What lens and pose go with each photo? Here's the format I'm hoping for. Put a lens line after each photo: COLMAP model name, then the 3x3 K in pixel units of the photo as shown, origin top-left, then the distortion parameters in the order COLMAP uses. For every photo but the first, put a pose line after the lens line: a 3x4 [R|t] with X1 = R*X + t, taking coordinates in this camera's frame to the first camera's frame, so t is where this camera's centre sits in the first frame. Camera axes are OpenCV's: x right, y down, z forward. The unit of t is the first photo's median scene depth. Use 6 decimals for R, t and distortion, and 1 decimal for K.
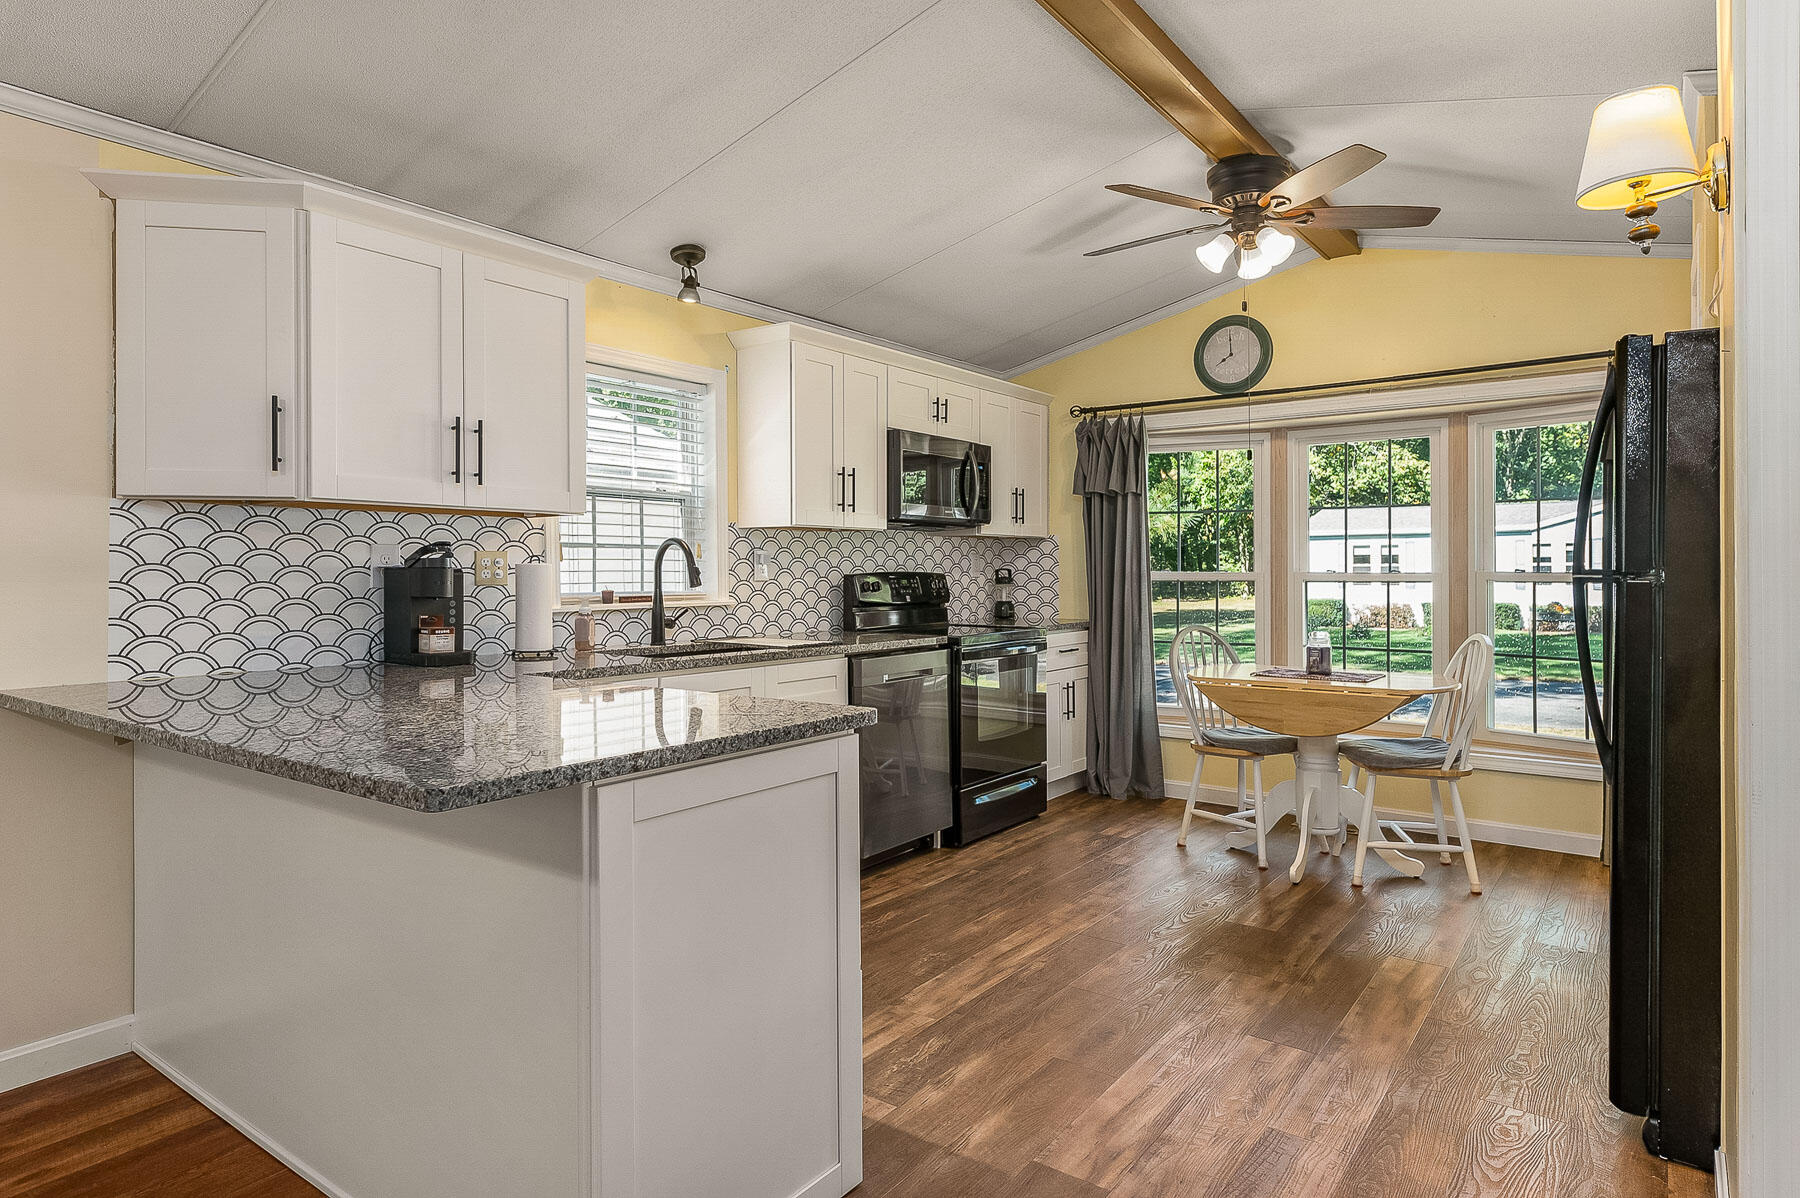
lens RADIAL K [[1019.7, 0, 896.7], [0, 1019.7, 563.9], [0, 0, 1]] dist [0.007872, 0.000688]
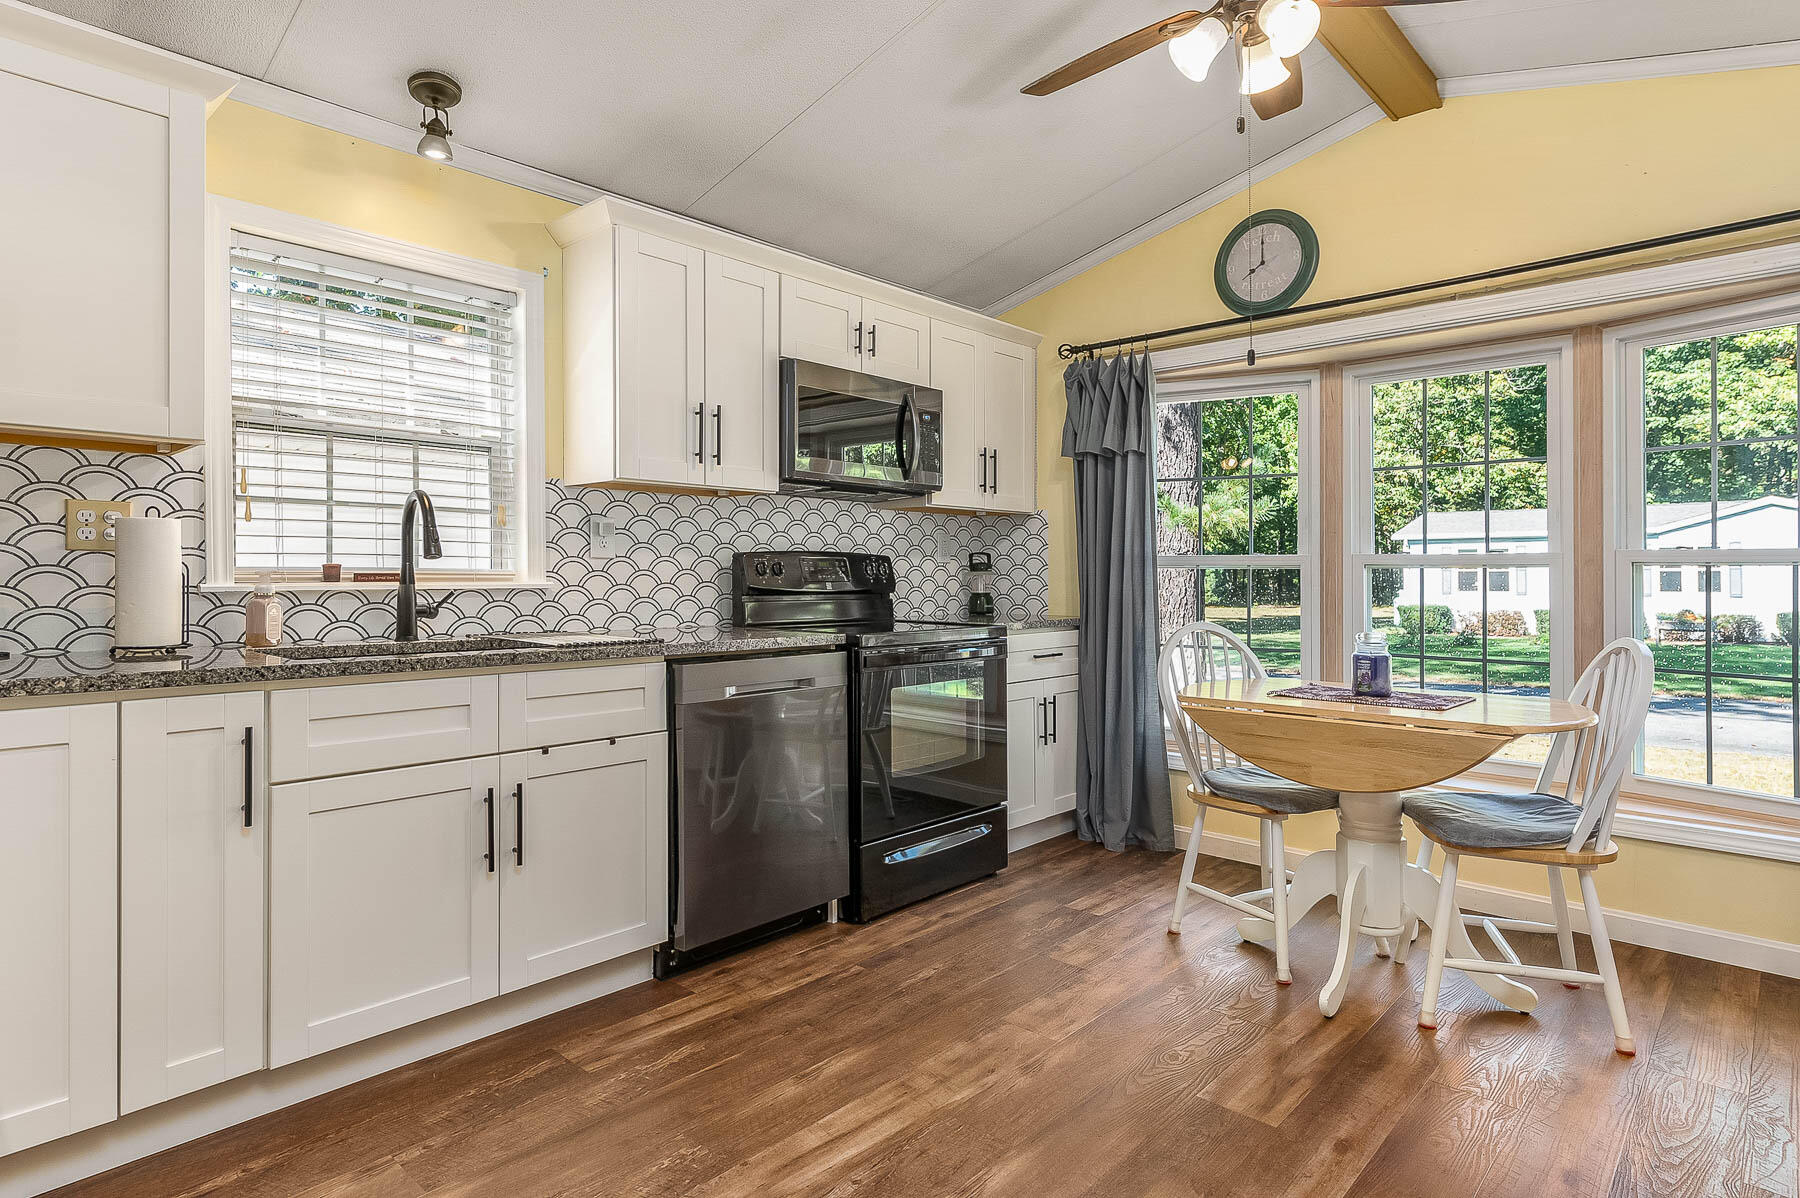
lens RADIAL K [[967.1, 0, 905.3], [0, 967.1, 563.0], [0, 0, 1]] dist [0.011449, -0.002302]
pose [[0.994983, 0.002600, -0.100011, 0.160887], [-0.003348, 0.999968, -0.007315, 0.024768], [0.099988, 0.007613, 0.994959, 0.311067]]
